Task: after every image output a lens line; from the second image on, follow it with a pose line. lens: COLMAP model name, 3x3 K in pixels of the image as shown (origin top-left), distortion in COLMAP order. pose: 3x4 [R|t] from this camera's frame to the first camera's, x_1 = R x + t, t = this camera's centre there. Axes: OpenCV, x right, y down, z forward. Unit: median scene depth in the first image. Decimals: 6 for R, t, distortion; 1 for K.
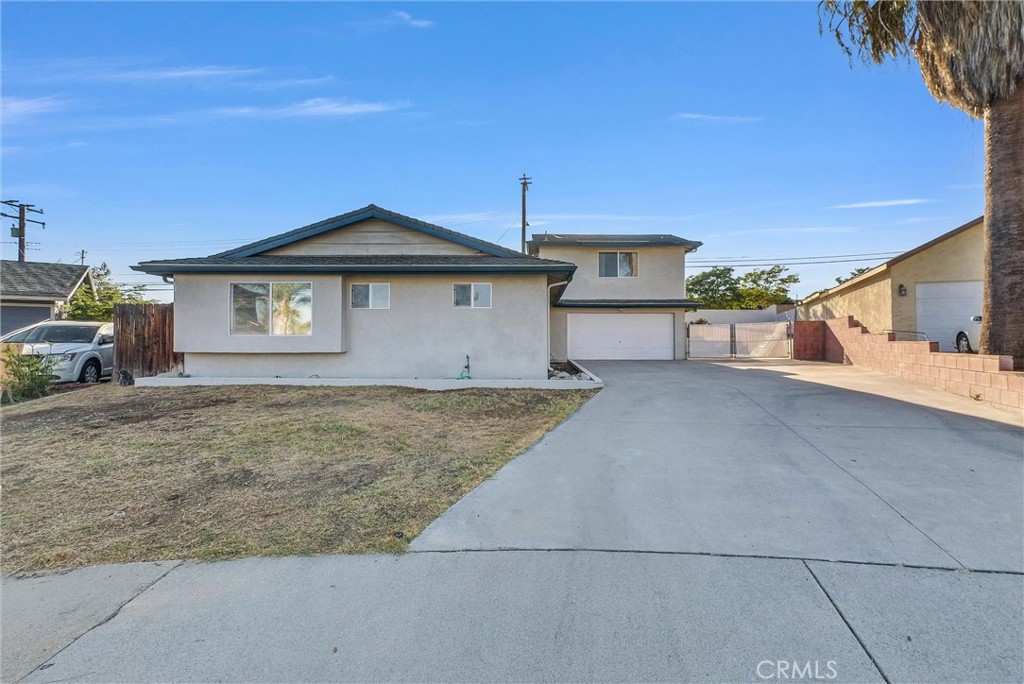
lens RADIAL K [[420.7, 0, 512.1], [0, 420.7, 343.5], [0, 0, 1]] dist [0.007331, -0.001447]
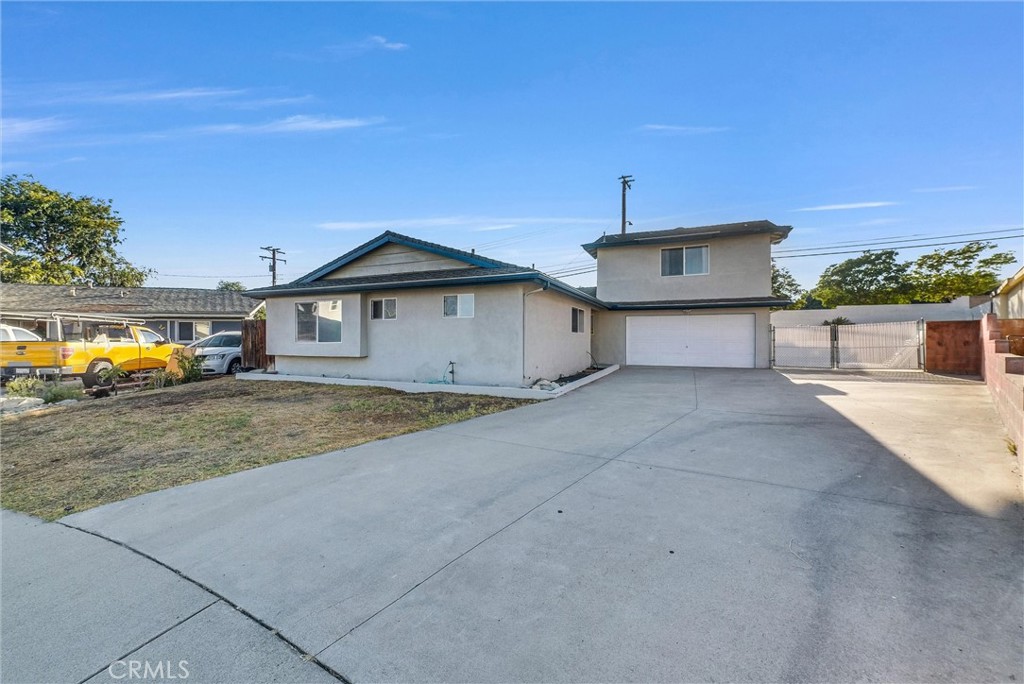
lens RADIAL K [[401.3, 0, 512.8], [0, 401.3, 345.9], [0, 0, 1]] dist [-0.000647, -0.000449]
pose [[0.922811, 0.005659, -0.385212, 0.407799], [-0.002447, 0.999958, 0.008829, -0.020296], [0.385246, -0.007205, 0.922786, 0.100650]]
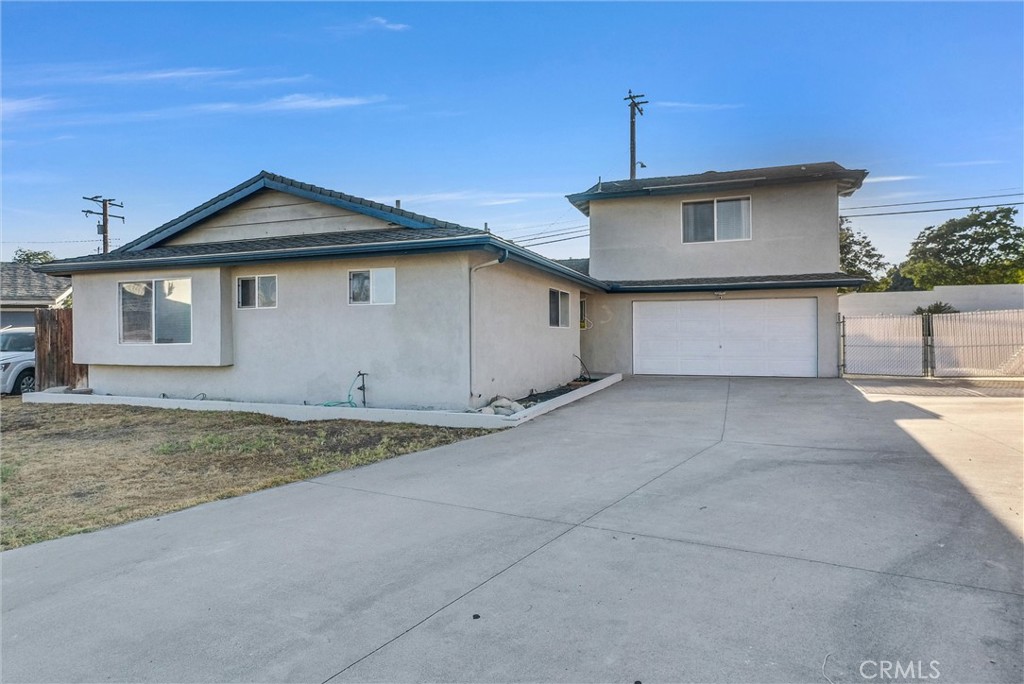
lens RADIAL K [[593.4, 0, 511.3], [0, 593.4, 343.5], [0, 0, 1]] dist [-0.000436, -0.000516]
pose [[0.942076, -0.001669, -0.335396, 0.434514], [0.003608, 0.999980, 0.005160, -0.022350], [0.335381, -0.006071, 0.942063, 0.136699]]
